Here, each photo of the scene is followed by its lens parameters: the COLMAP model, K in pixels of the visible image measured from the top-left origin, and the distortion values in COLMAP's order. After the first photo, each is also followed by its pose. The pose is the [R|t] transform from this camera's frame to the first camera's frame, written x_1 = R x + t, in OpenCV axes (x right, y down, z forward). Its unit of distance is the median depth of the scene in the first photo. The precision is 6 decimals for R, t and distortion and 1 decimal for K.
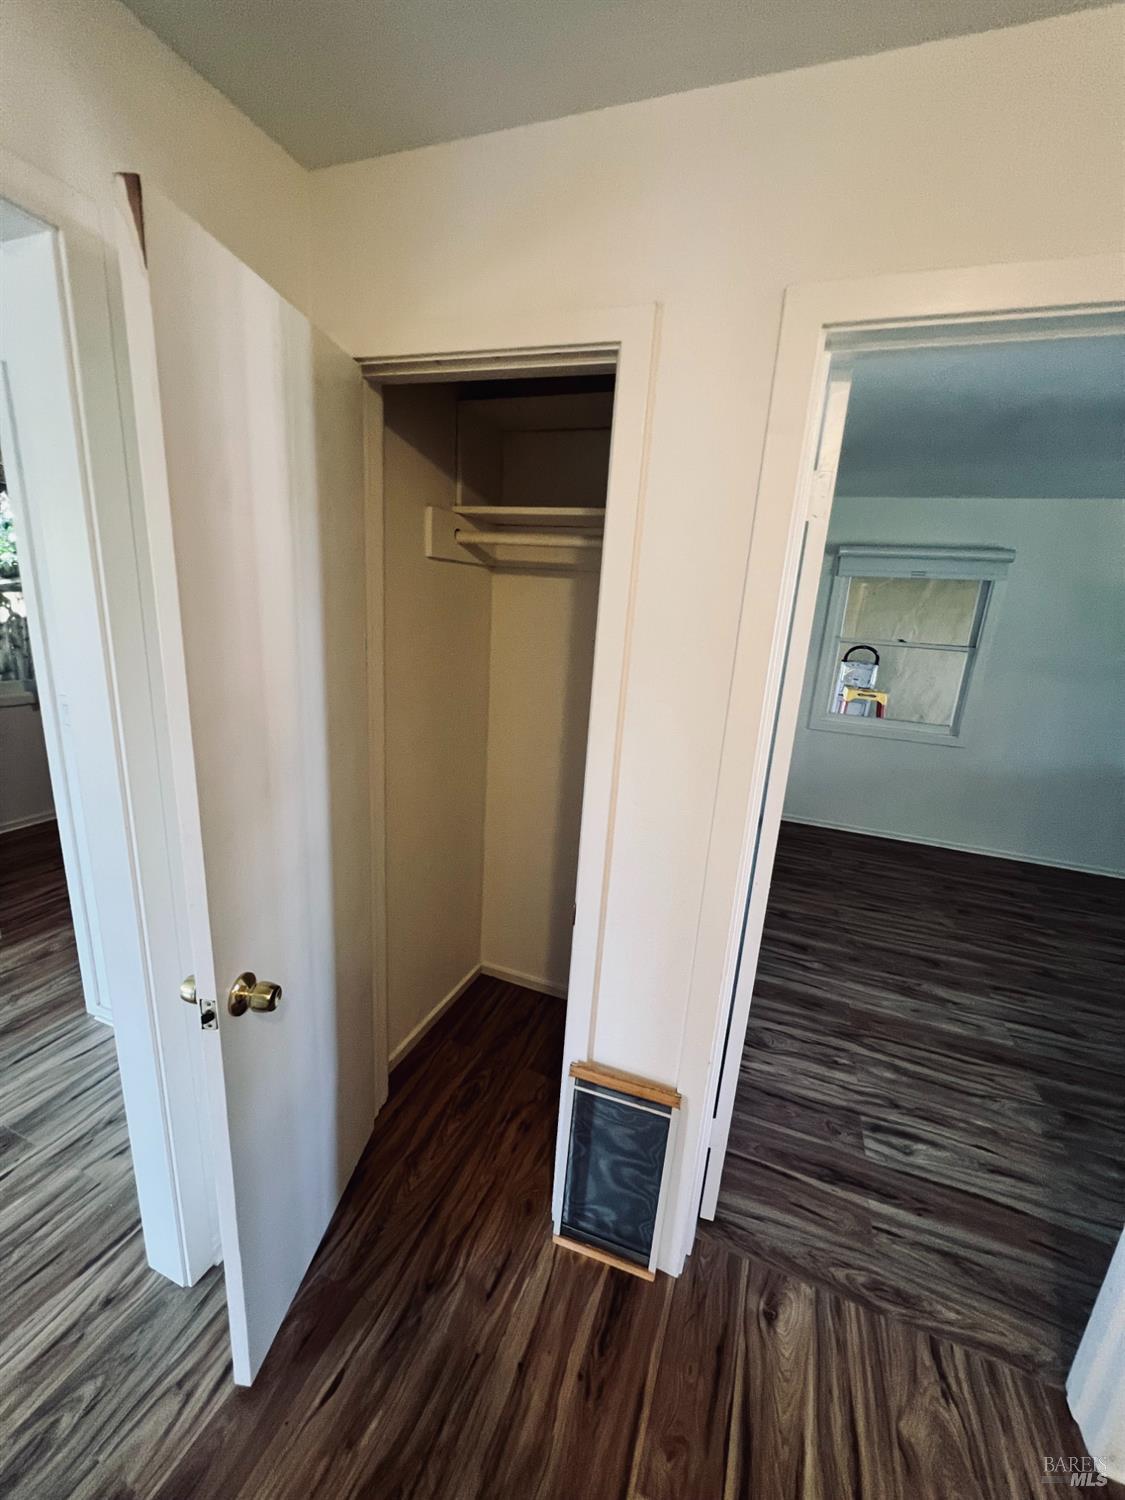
lens RADIAL K [[598.9, 0, 561.0], [0, 598.9, 753.2], [0, 0, 1]] dist [-0.001089, 0.000708]
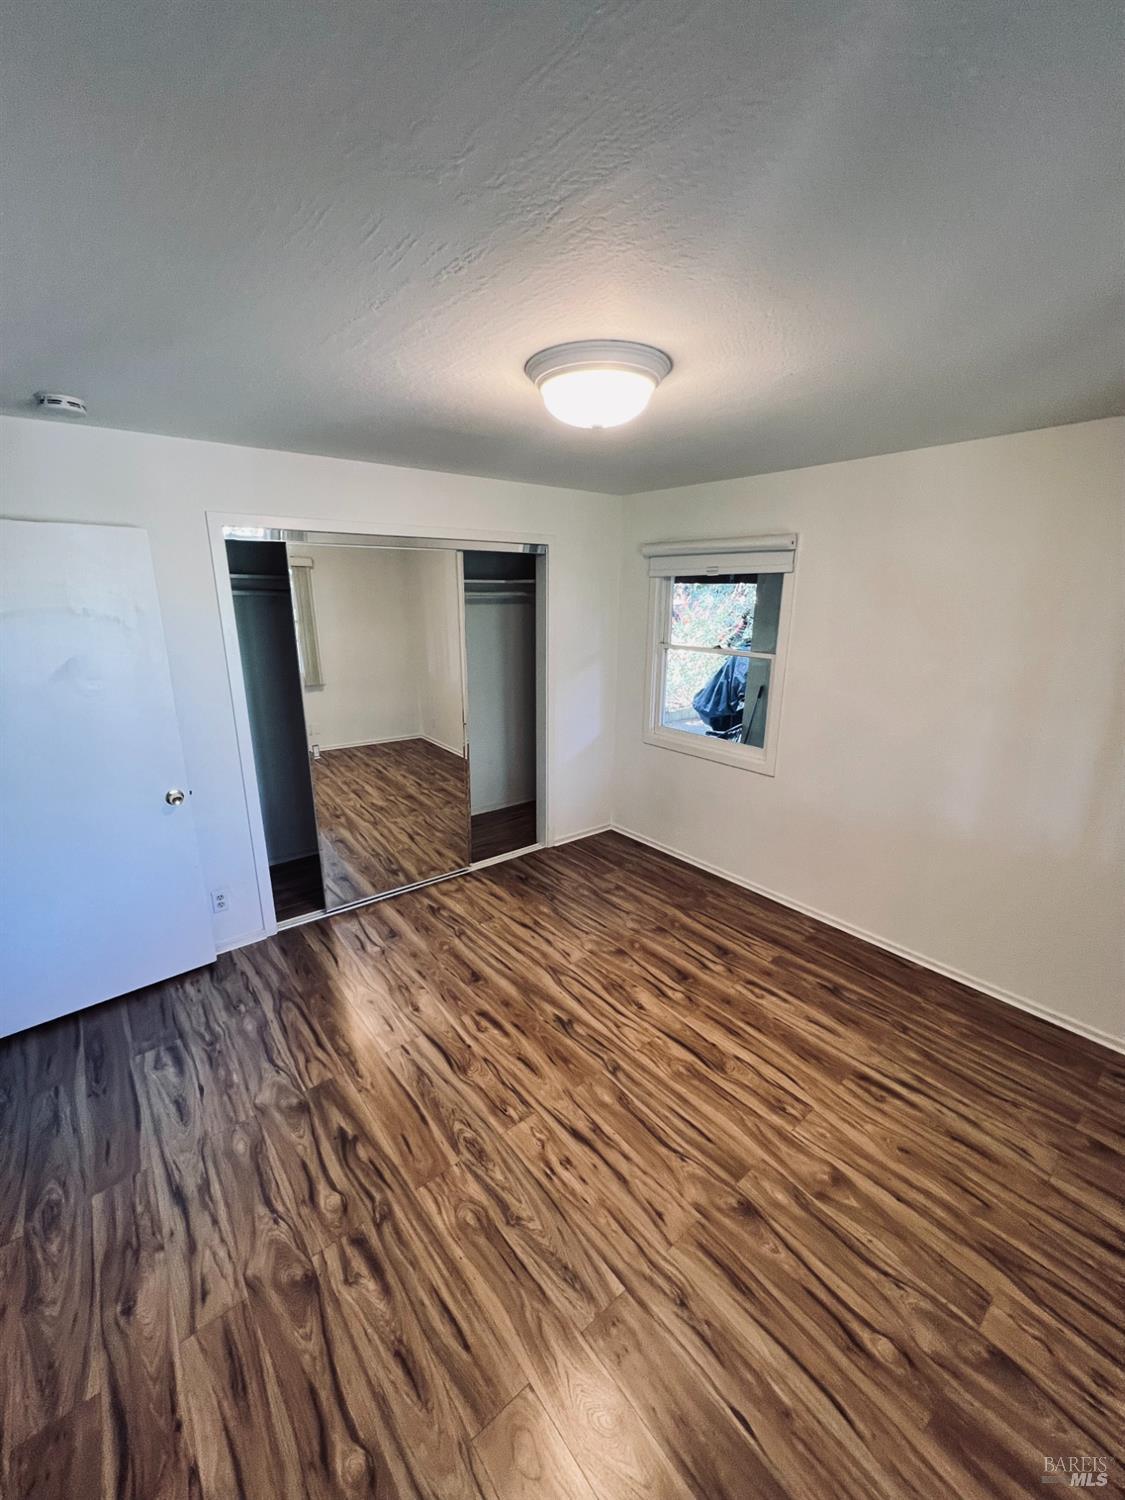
lens RADIAL K [[598.9, 0, 561.0], [0, 598.9, 753.2], [0, 0, 1]] dist [-0.001089, 0.000708]
pose [[0.862742, 0.076288, -0.499856, 1.087596], [-0.075586, 0.996903, 0.021688, -0.048010], [0.499962, 0.019071, 0.865837, 0.185849]]
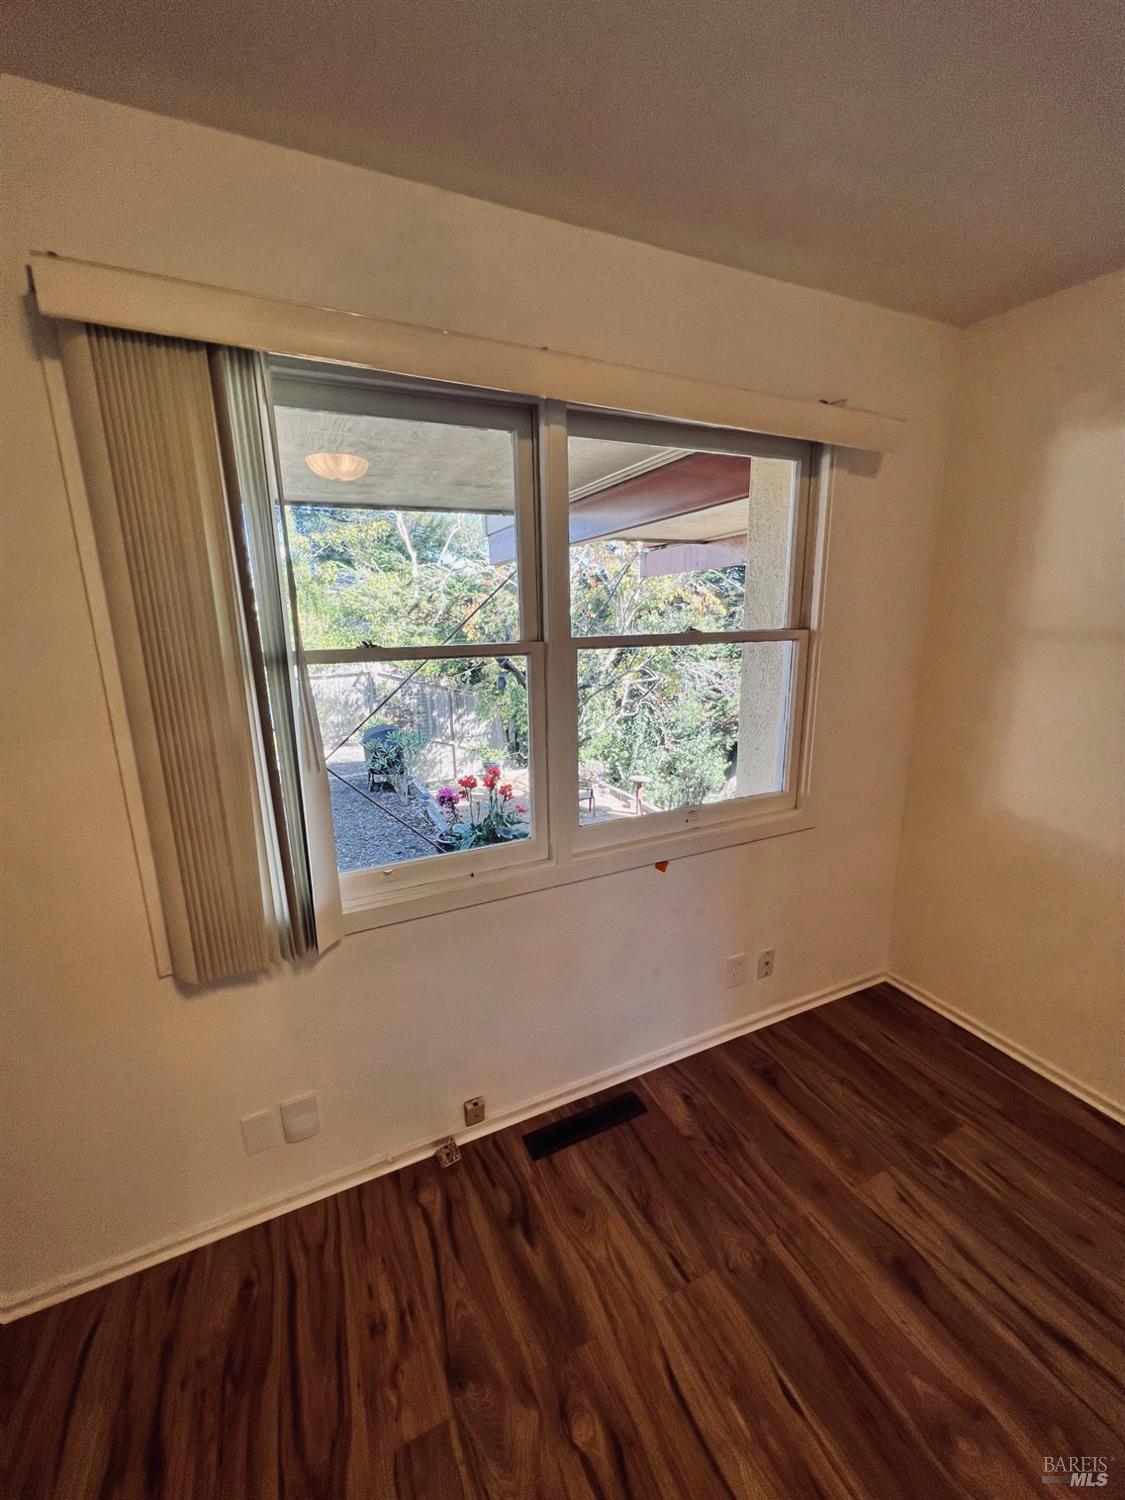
lens RADIAL K [[598.9, 0, 561.0], [0, 598.9, 753.2], [0, 0, 1]] dist [-0.001089, 0.000708]
pose [[-0.721074, -0.207083, 0.661187, 0.964175], [0.145819, 0.887559, 0.437008, -0.121761], [-0.677340, 0.411528, -0.609799, 0.774620]]
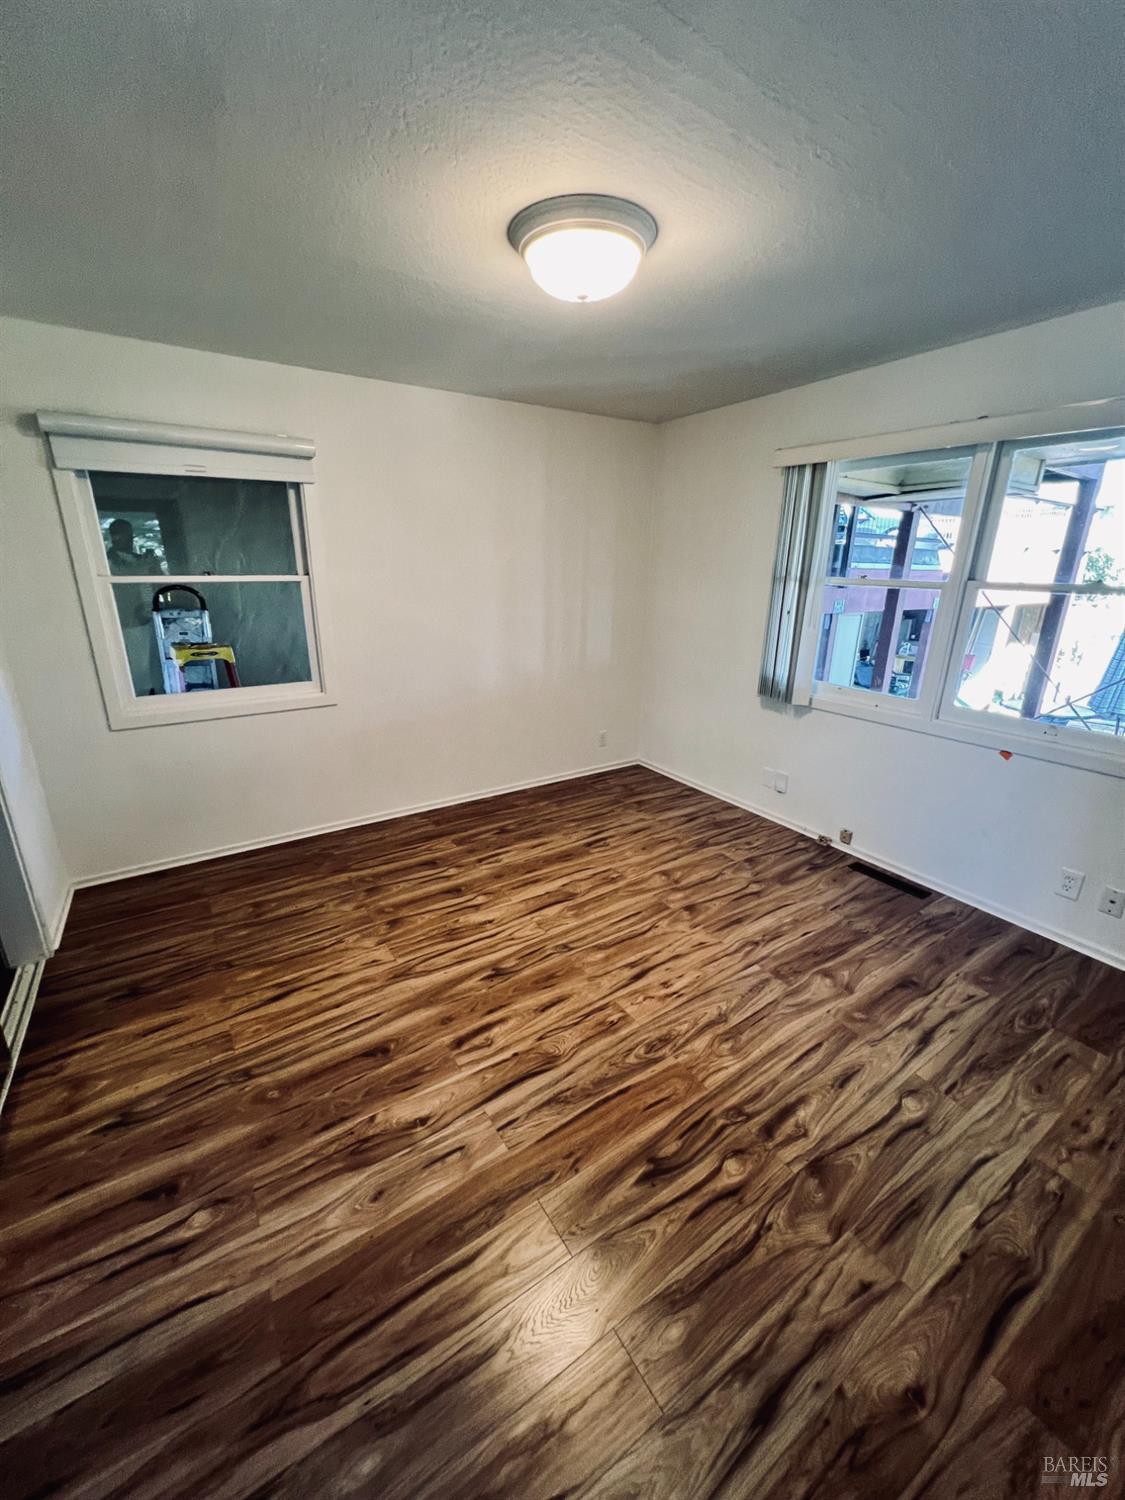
lens RADIAL K [[598.9, 0, 561.0], [0, 598.9, 753.2], [0, 0, 1]] dist [-0.001089, 0.000708]
pose [[0.582579, -0.303713, 0.753897, 0.298246], [0.225200, 0.951562, 0.209319, -0.060858], [-0.780952, 0.047833, 0.622756, 0.361454]]
